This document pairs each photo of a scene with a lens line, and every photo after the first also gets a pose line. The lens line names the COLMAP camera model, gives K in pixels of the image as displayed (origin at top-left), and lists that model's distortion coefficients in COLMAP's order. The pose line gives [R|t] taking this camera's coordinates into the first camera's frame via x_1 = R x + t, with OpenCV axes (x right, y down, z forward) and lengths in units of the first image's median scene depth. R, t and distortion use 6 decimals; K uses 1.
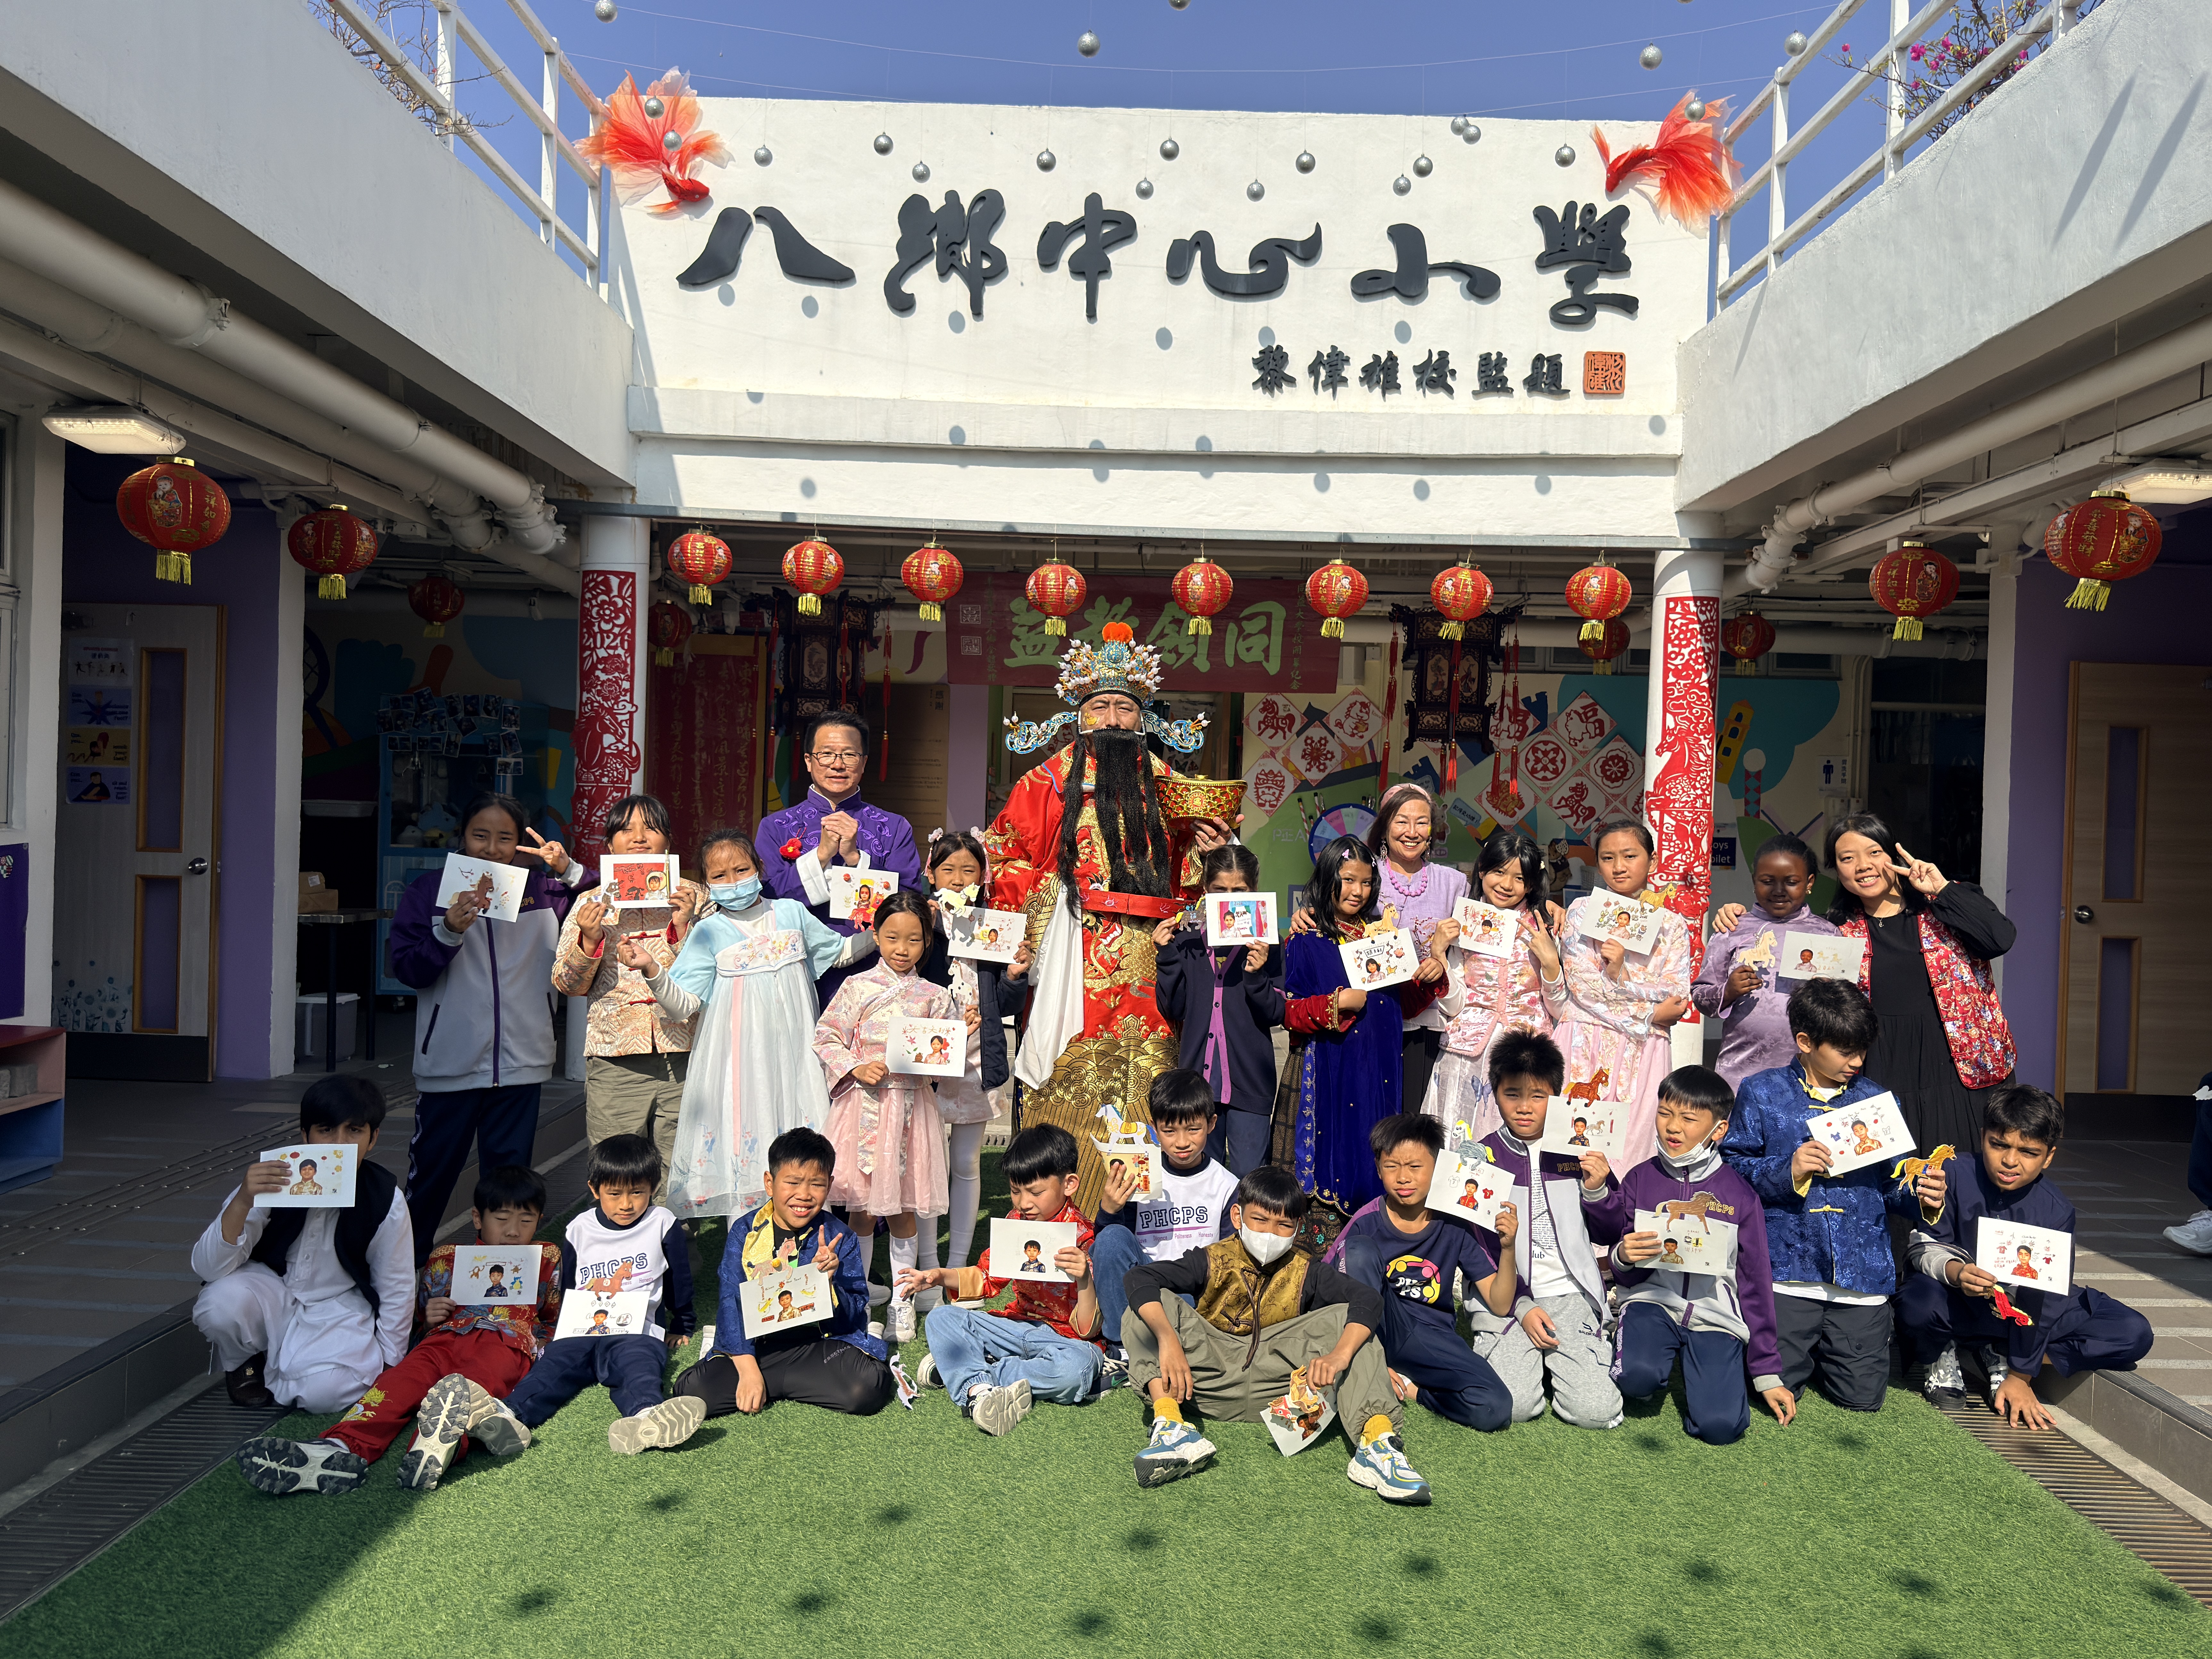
lens RADIAL K [[1769.4, 0, 1115.1], [0, 1769.4, 827.6], [0, 0, 1]] dist [0.155991, -0.300535]
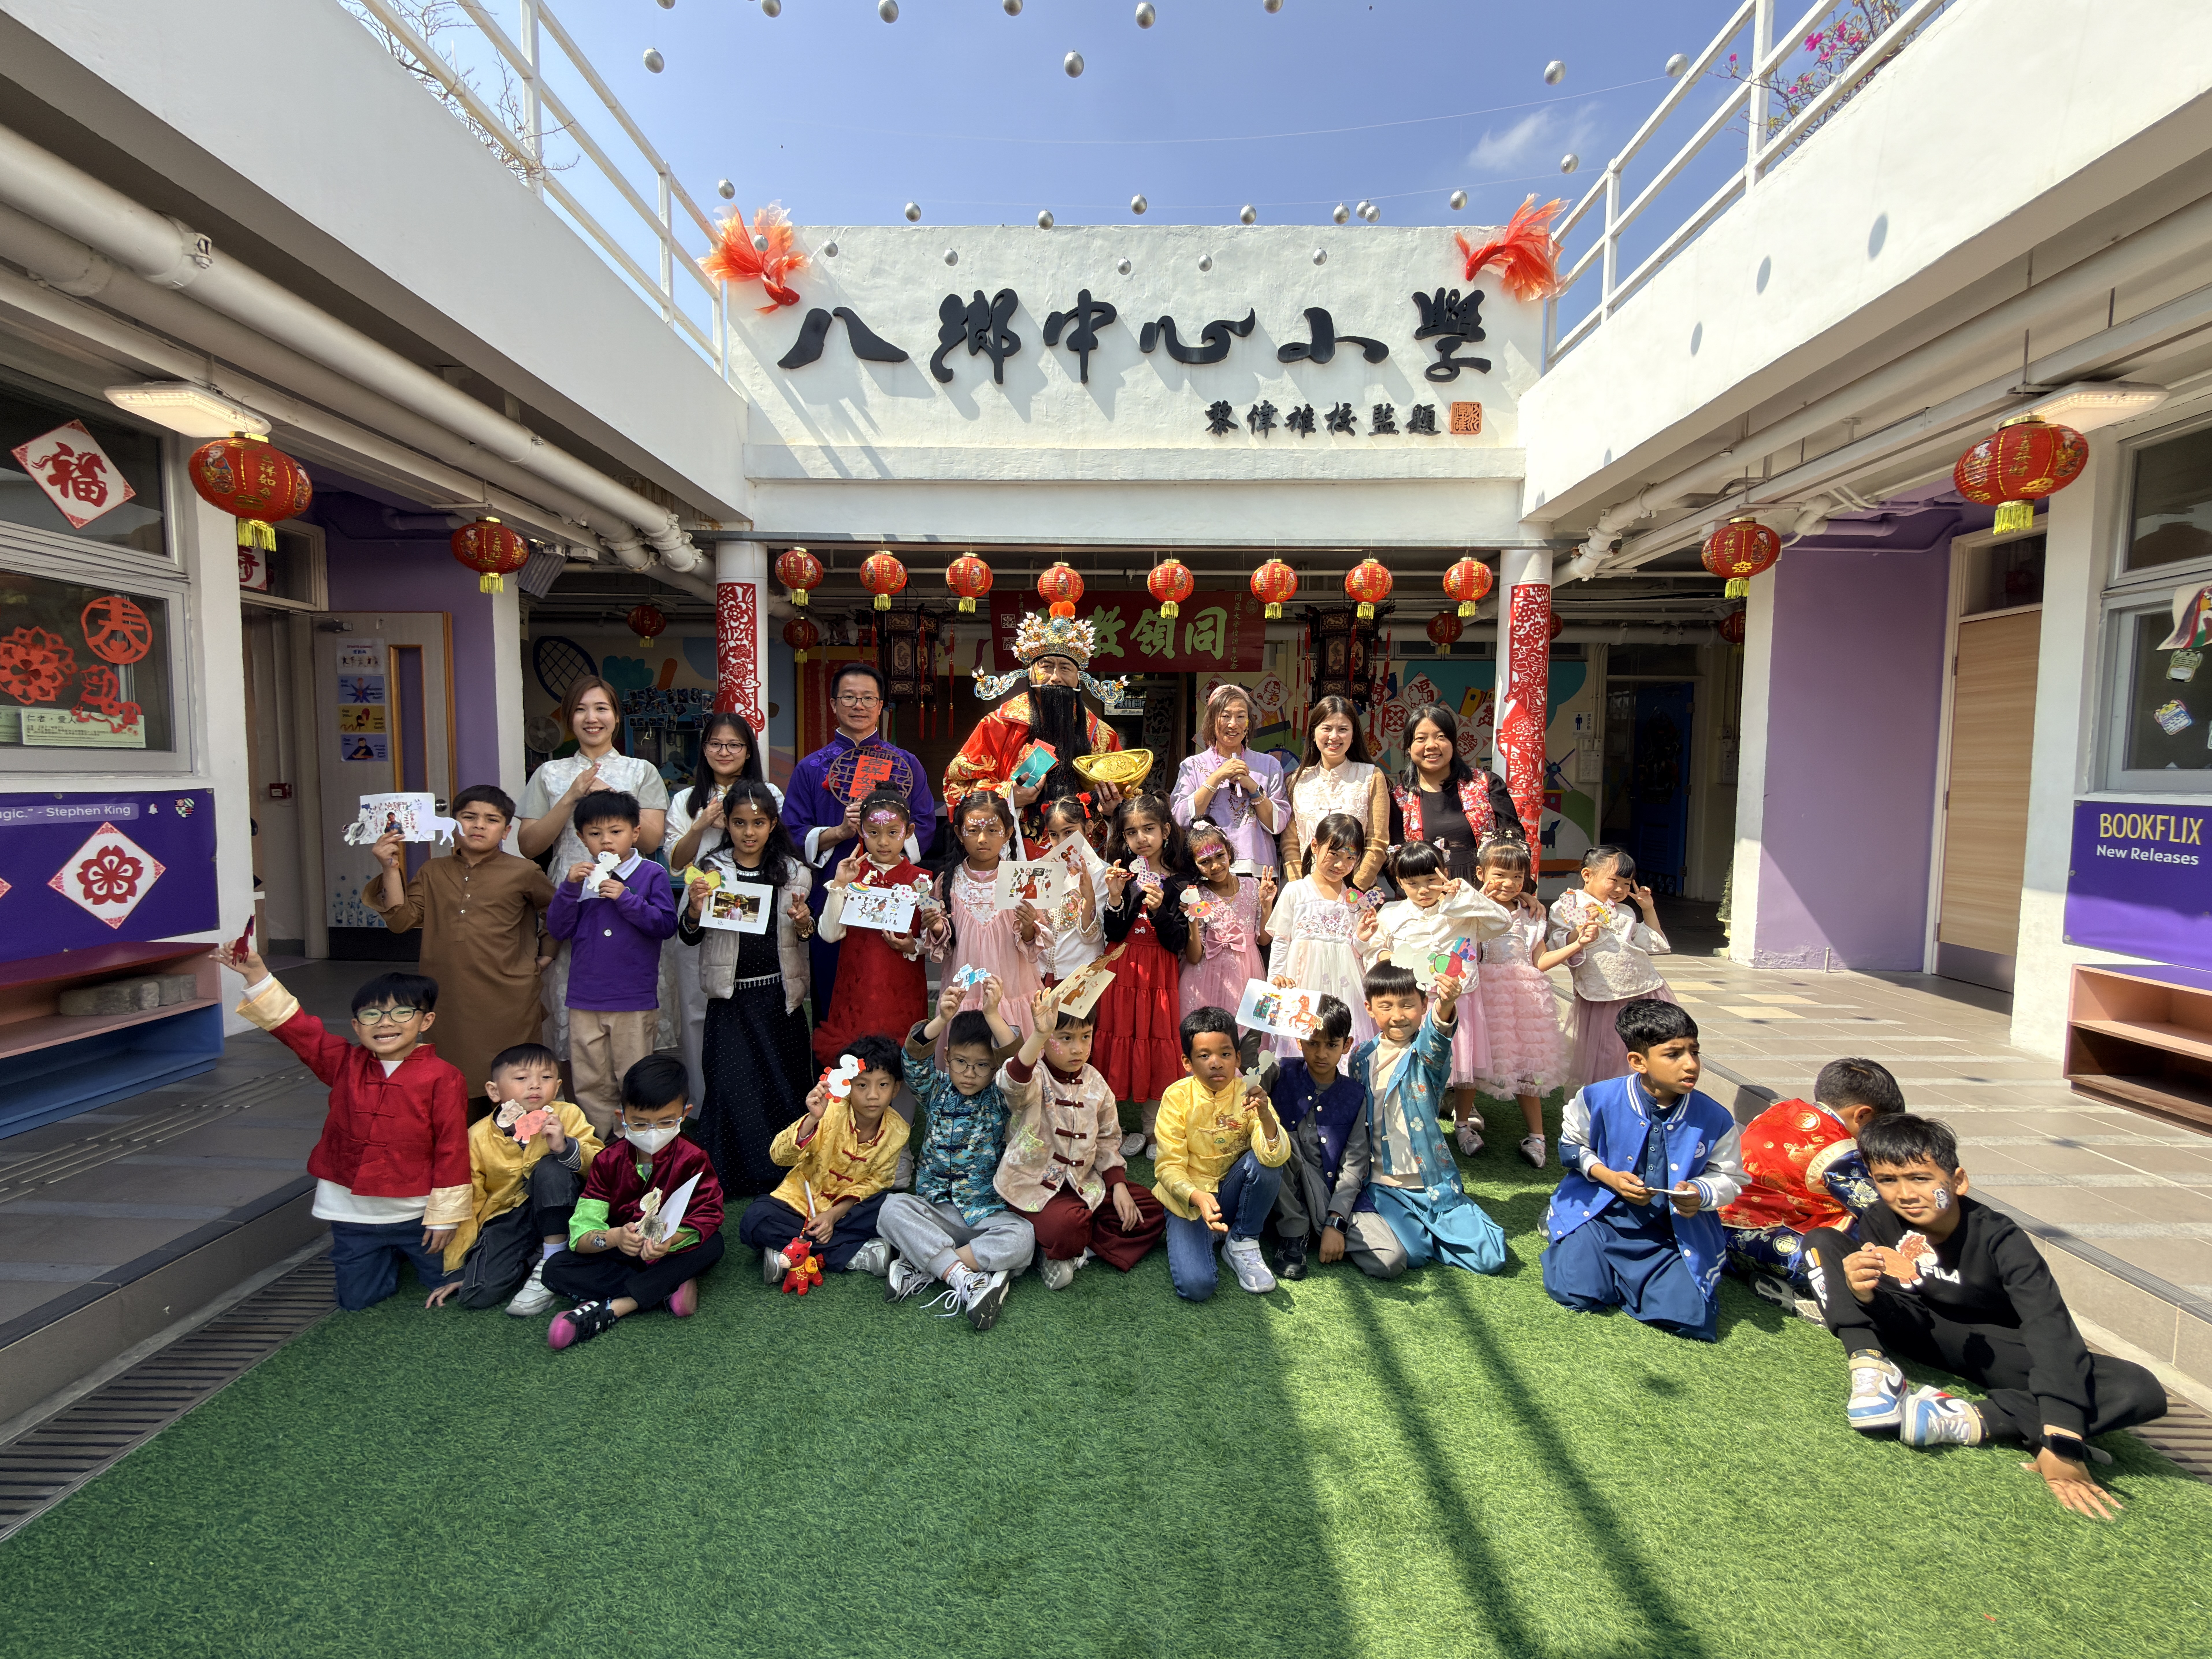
lens RADIAL K [[929.8, 0, 1109.9], [0, 929.8, 829.3], [0, 0, 1]] dist [-0.001596, -0.000527]
pose [[0.999755, -0.020891, -0.007254, 0.003670], [0.021258, 0.998275, 0.054737, 0.011225], [0.006098, -0.054878, 0.998474, 0.285511]]
